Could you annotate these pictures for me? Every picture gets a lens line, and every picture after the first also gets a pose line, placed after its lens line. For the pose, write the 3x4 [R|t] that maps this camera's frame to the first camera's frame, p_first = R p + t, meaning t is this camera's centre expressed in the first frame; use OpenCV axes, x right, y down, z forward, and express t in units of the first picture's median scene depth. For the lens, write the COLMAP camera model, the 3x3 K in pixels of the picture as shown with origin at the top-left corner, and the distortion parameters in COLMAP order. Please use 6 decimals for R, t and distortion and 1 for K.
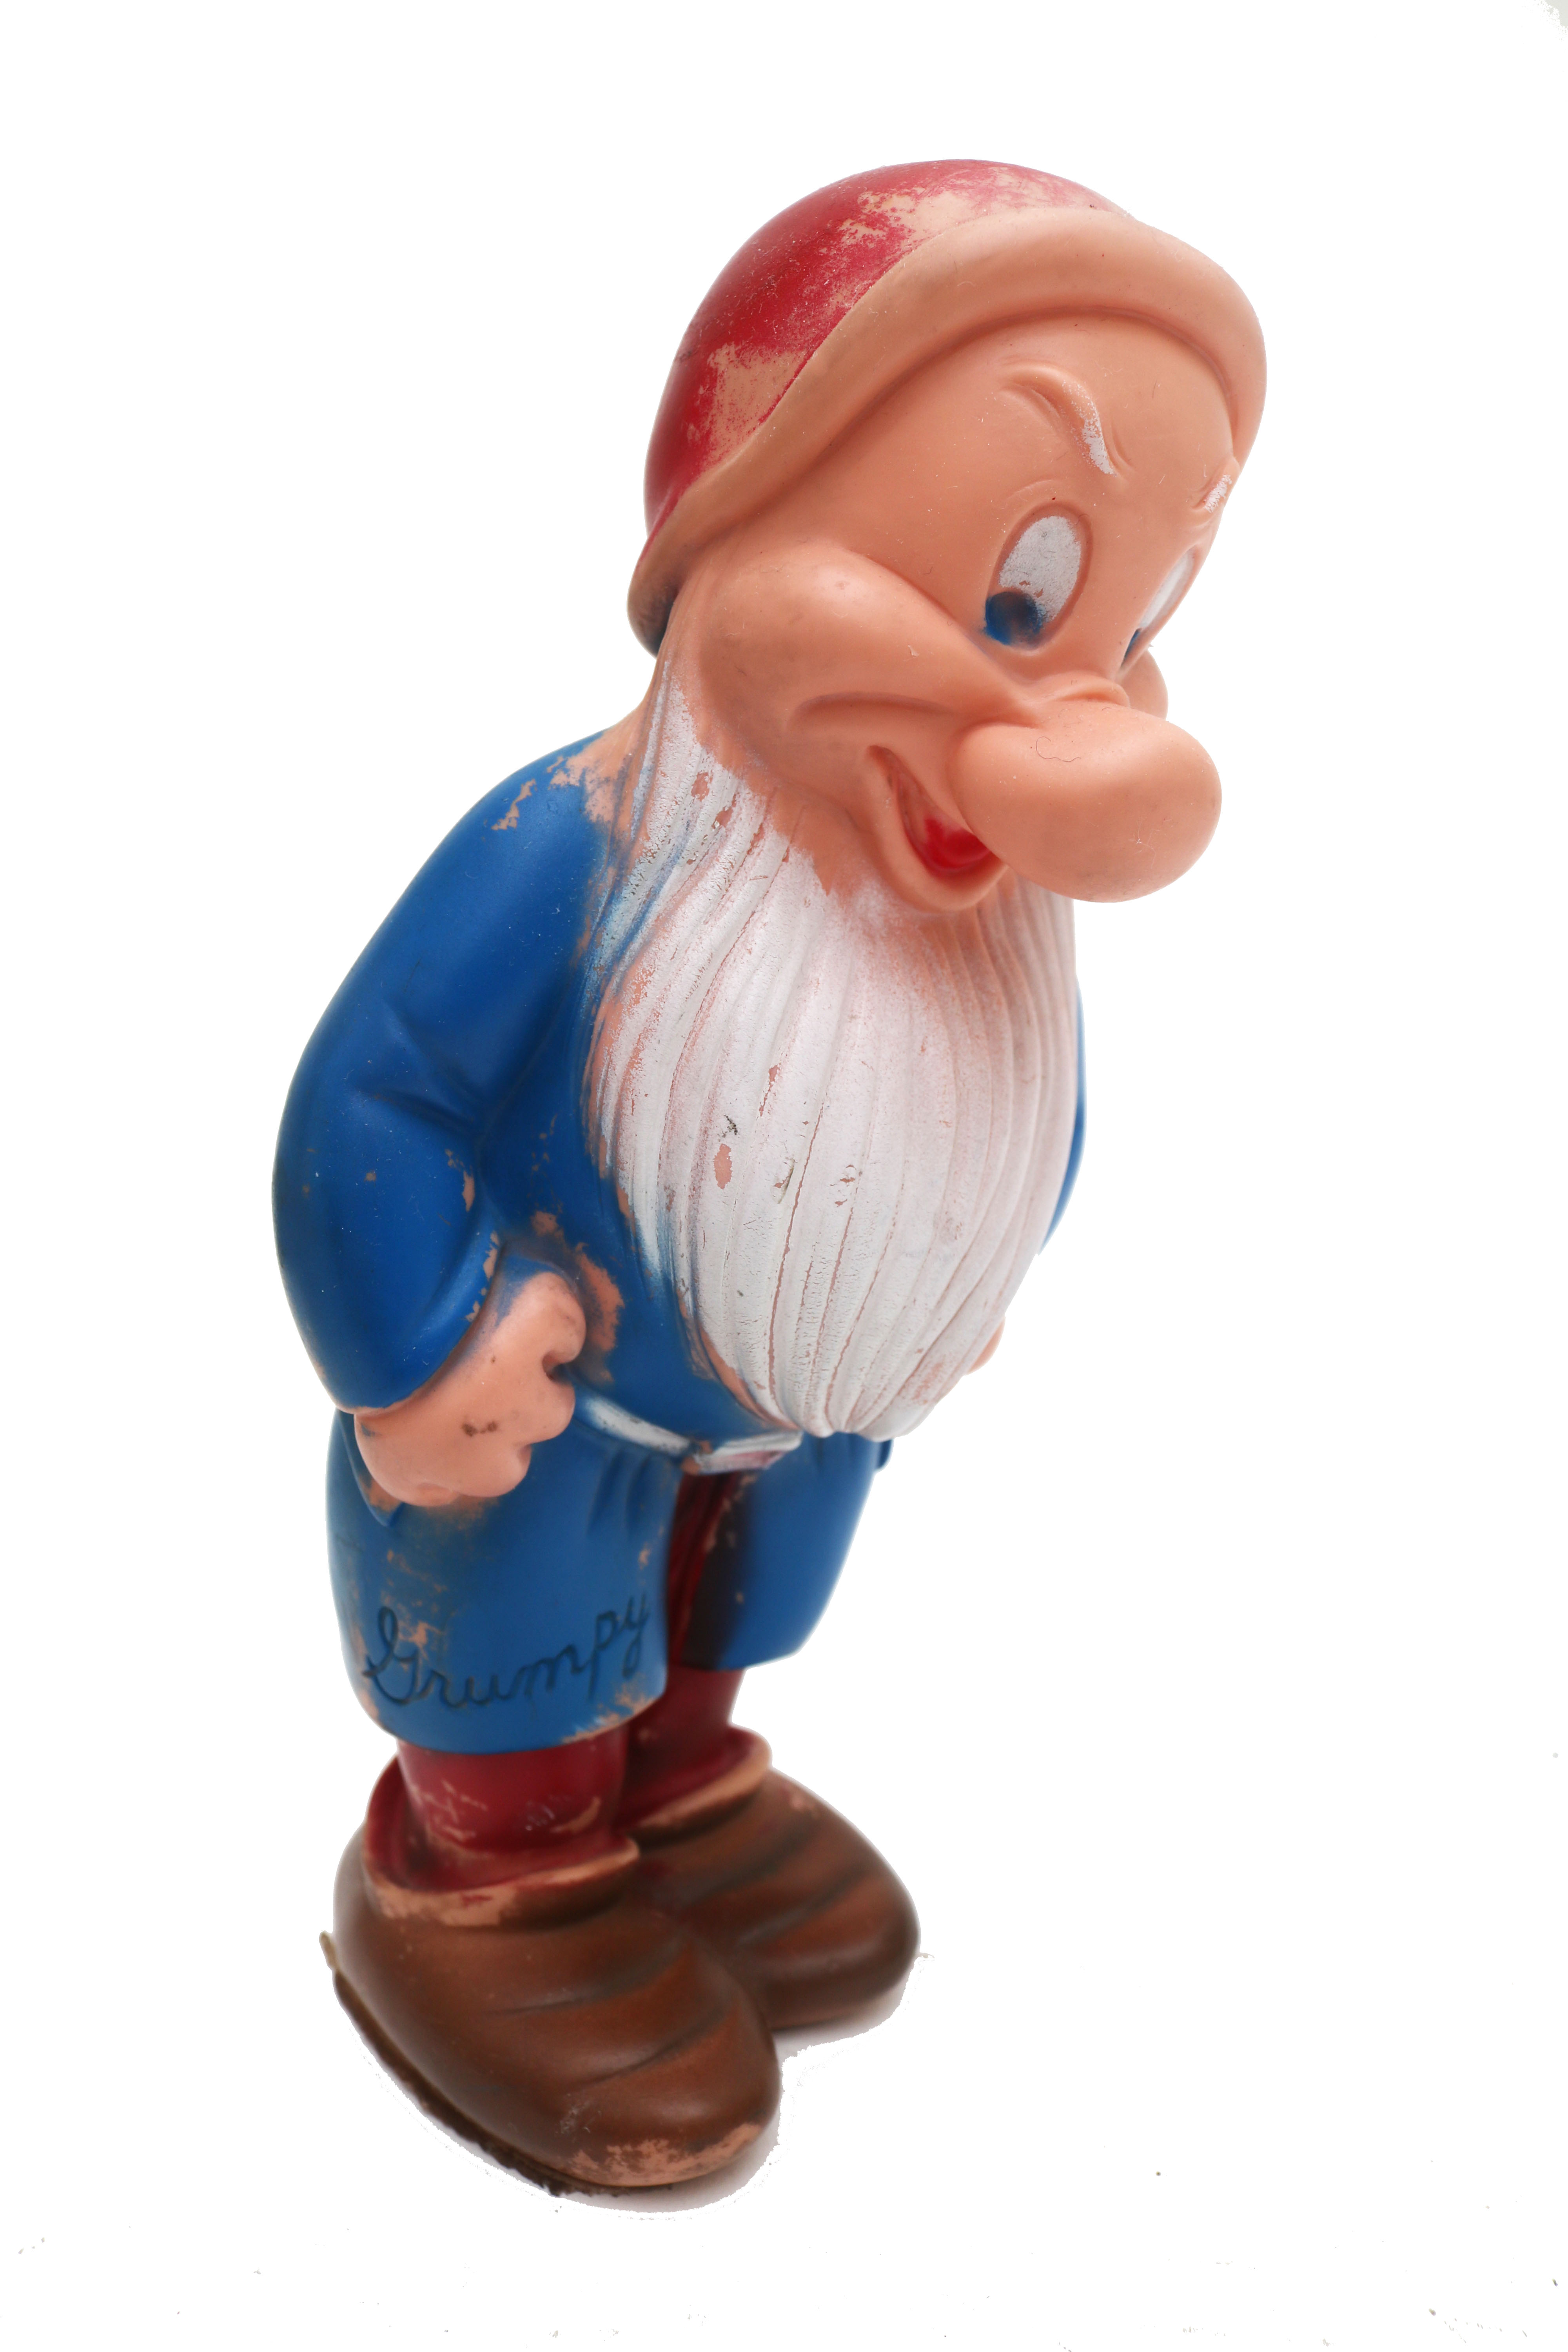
lens RADIAL K [[1997.0, 0, 784.0], [0, 1997.0, 1176.0], [0, 0, 1]] dist [-0.136799, 0.009202]
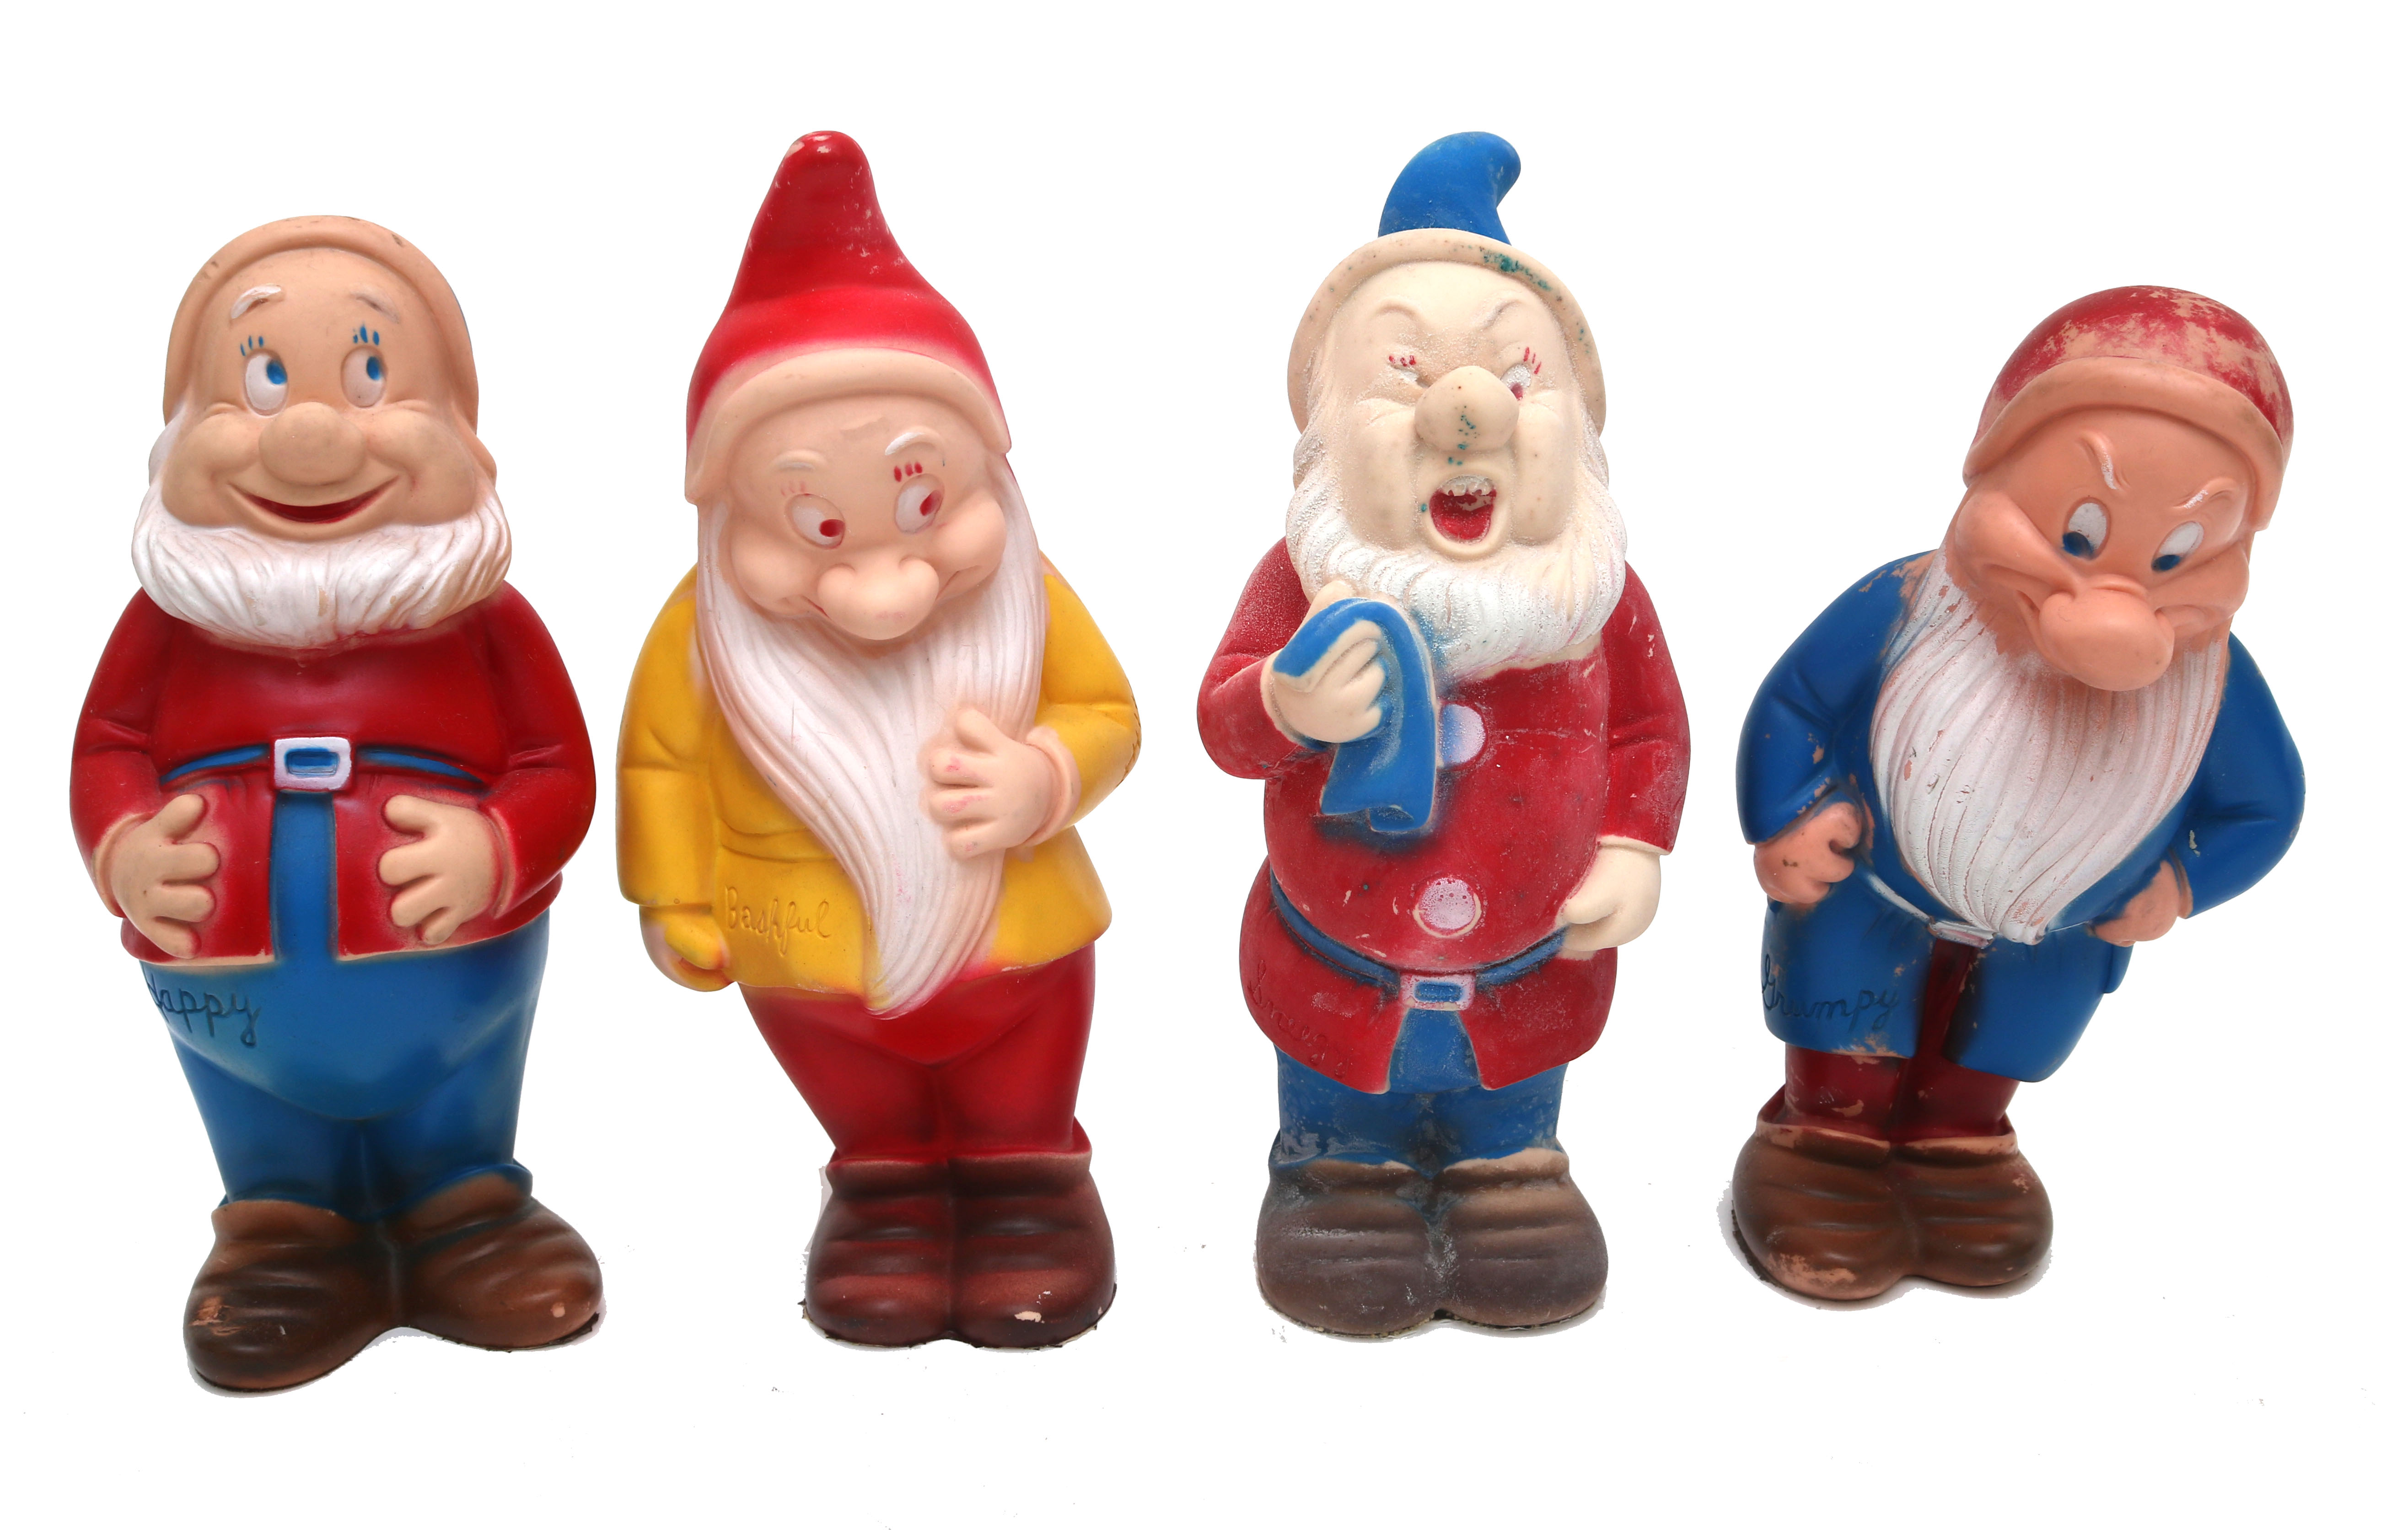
lens RADIAL K [[1925.5, 0, 1204.0], [0, 1925.5, 765.0], [0, 0, 1]] dist [-0.003645, -0.000654]
pose [[0.689370, 0.248516, -0.680447, 0.825586], [-0.221742, 0.966617, 0.128383, -0.104992], [0.689637, 0.062380, 0.721463, -0.965845]]
